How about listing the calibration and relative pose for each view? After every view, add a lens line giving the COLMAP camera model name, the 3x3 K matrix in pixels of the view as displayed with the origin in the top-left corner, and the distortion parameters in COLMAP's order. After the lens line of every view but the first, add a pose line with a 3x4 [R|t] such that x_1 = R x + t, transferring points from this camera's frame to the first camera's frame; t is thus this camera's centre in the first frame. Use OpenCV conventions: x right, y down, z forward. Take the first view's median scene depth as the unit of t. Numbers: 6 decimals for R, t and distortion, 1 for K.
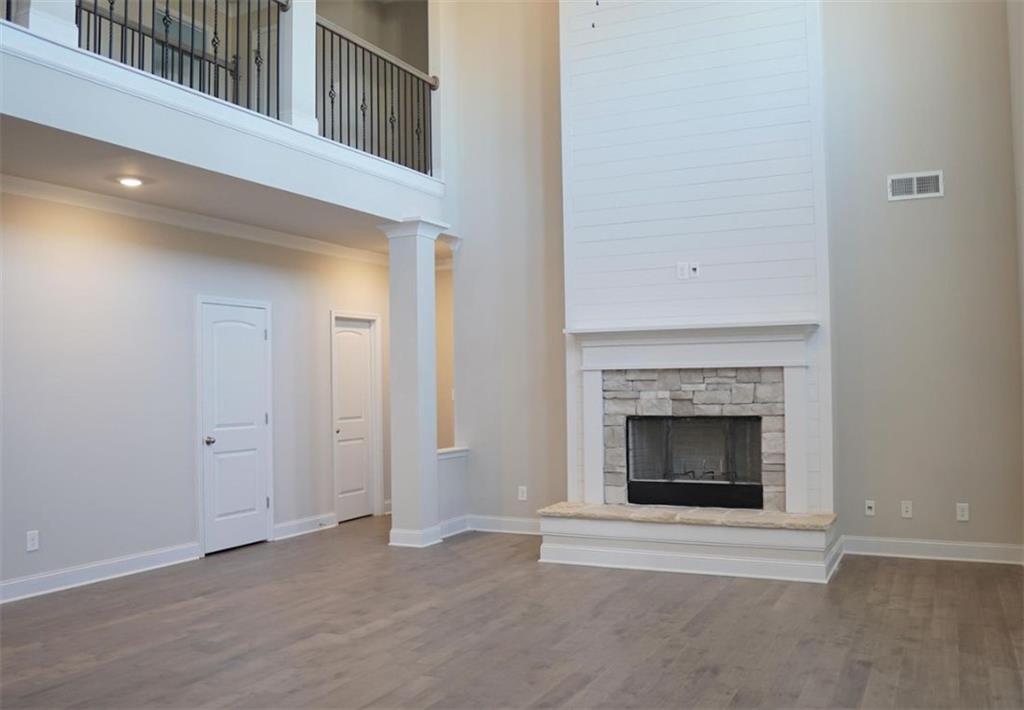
lens RADIAL K [[902.1, 0, 512.5], [0, 902.1, 355.3], [0, 0, 1]] dist [-0.067284, -0.000143]
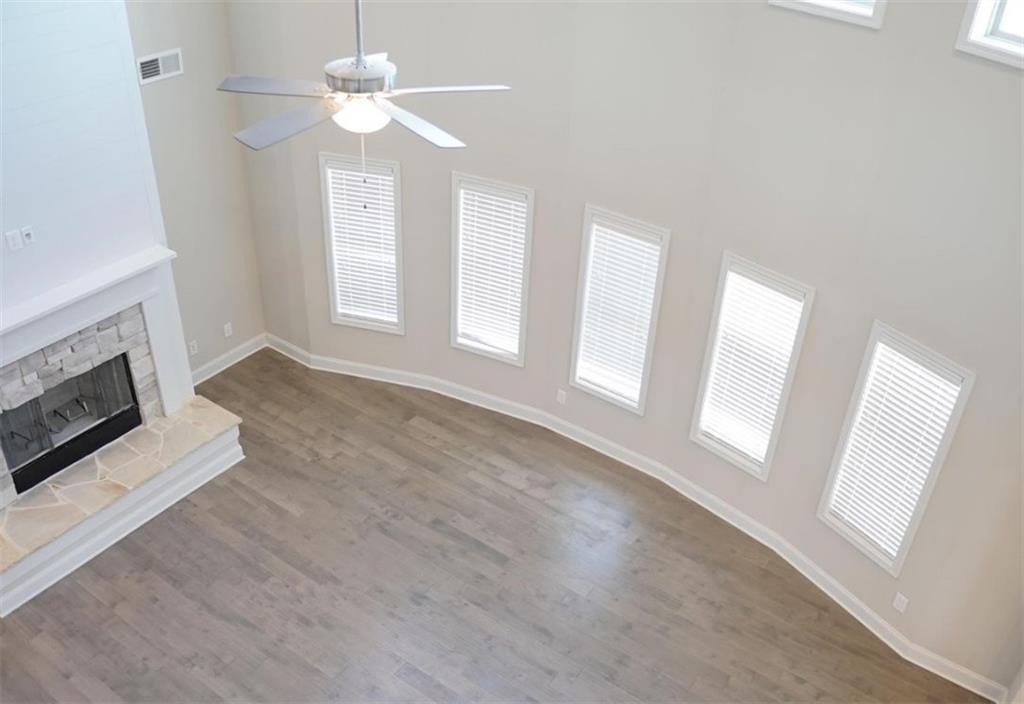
lens RADIAL K [[944.6, 0, 507.3], [0, 944.6, 352.7], [0, 0, 1]] dist [-0.007568, 0.000000]
pose [[0.165427, -0.529902, 0.831768, -0.523471], [-0.072874, 0.834515, 0.546145, -0.530384], [-0.983526, -0.150962, 0.099436, 0.477323]]
